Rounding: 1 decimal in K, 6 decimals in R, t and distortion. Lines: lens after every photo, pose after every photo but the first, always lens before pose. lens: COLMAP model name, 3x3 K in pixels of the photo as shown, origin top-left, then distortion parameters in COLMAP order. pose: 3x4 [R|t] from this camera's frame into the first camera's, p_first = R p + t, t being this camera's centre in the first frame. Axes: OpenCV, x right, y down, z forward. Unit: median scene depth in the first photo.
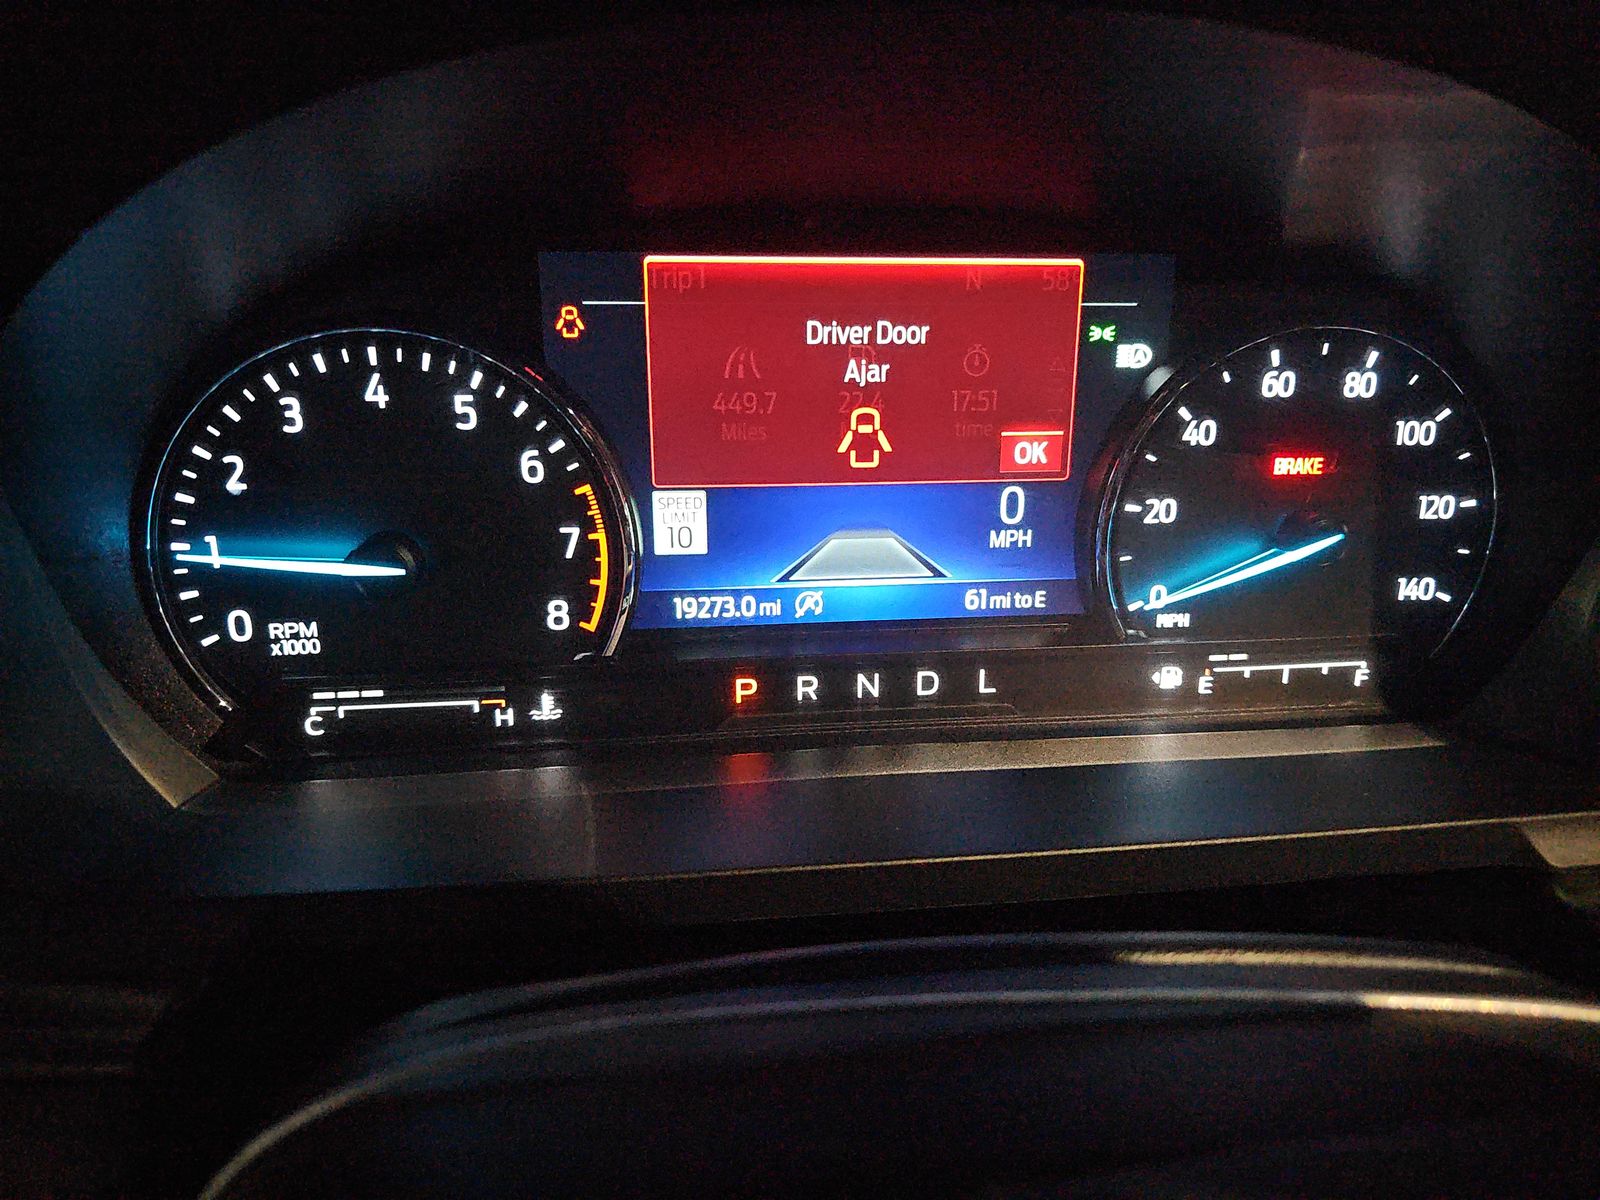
lens RADIAL K [[1128.3, 0, 807.5], [0, 1128.3, 590.1], [0, 0, 1]] dist [0.032510, -0.034931]
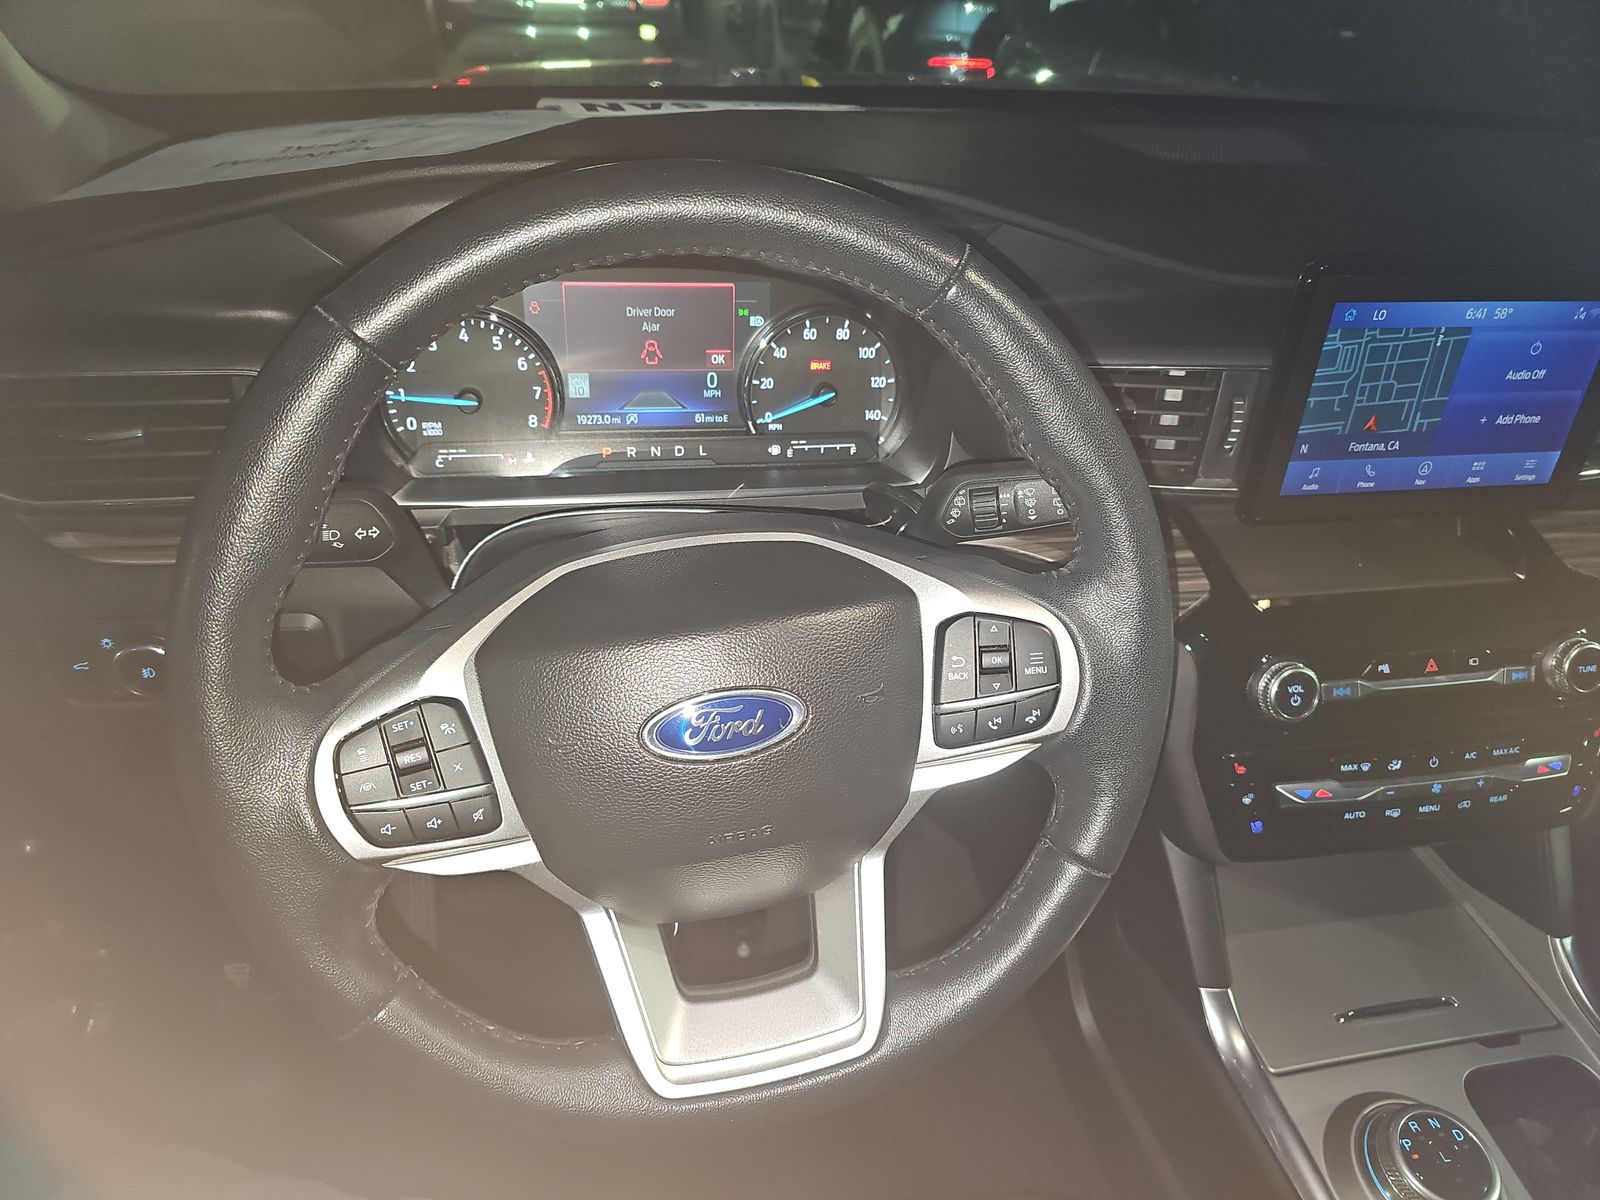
lens RADIAL K [[1128.3, 0, 787.2], [0, 1128.3, 600.8], [0, 0, 1]] dist [0.032510, -0.034931]
pose [[0.999359, 0.002007, 0.035752, 0.270700], [-0.006546, 0.991845, 0.127285, 0.095893], [-0.035205, -0.127437, 0.991222, -1.639343]]
